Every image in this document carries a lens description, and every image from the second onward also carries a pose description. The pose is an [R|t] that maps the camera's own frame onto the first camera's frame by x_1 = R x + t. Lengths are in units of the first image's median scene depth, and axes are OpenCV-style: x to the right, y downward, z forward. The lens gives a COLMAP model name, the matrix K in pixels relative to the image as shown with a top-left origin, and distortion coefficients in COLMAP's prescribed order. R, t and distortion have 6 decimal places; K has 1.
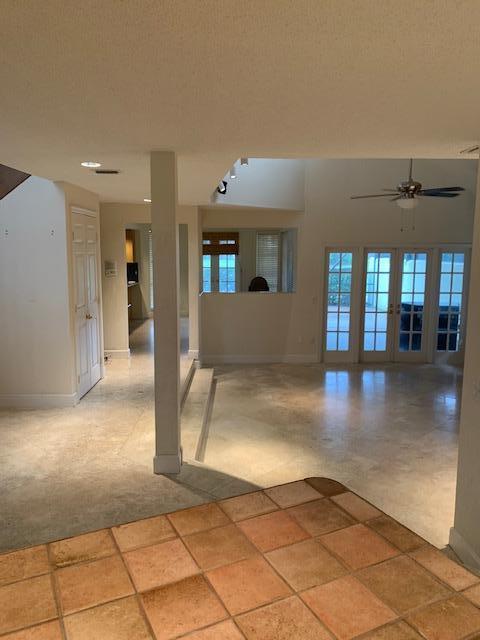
lens RADIAL K [[489.2, 0, 240.1], [0, 489.2, 318.6], [0, 0, 1]] dist [0.054791, -0.085633]
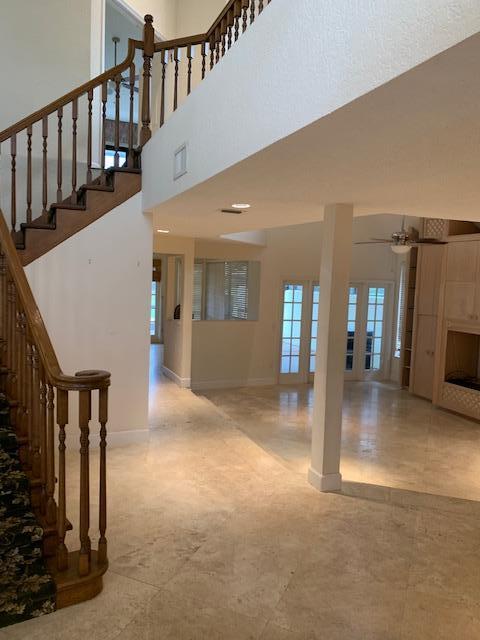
lens RADIAL K [[489.2, 0, 239.3], [0, 489.2, 316.7], [0, 0, 1]] dist [0.054791, -0.085633]
pose [[0.928819, 0.001583, 0.370530, -0.319275], [0.018014, 0.998615, -0.049423, -0.009318], [-0.370095, 0.052580, 0.927505, 0.016407]]
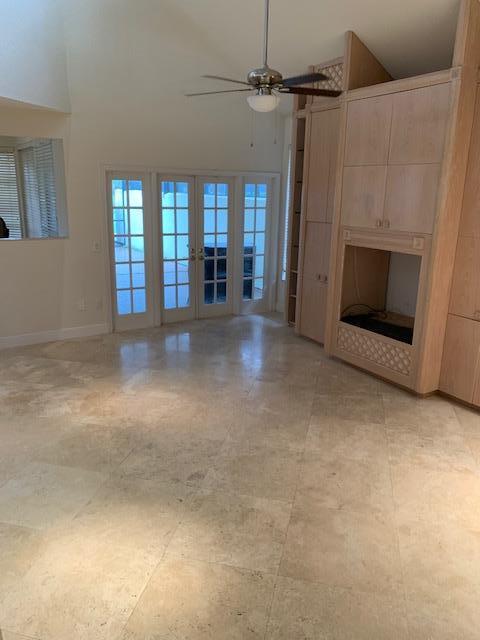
lens RADIAL K [[489.2, 0, 241.7], [0, 489.2, 318.5], [0, 0, 1]] dist [0.054791, -0.085633]
pose [[0.852972, -0.124554, 0.506877, -0.042920], [0.058166, 0.987745, 0.144834, -0.027660], [-0.518705, -0.094056, 0.849764, 0.272215]]
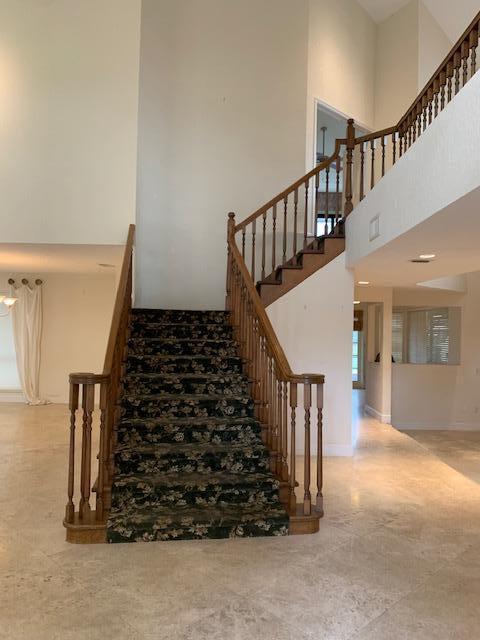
lens RADIAL K [[489.2, 0, 237.2], [0, 489.2, 317.7], [0, 0, 1]] dist [0.054791, -0.085633]
pose [[0.999290, 0.018620, -0.032754, -0.346256], [-0.023646, 0.986756, -0.160476, 0.031305], [0.029333, 0.161136, 0.986496, -0.119972]]
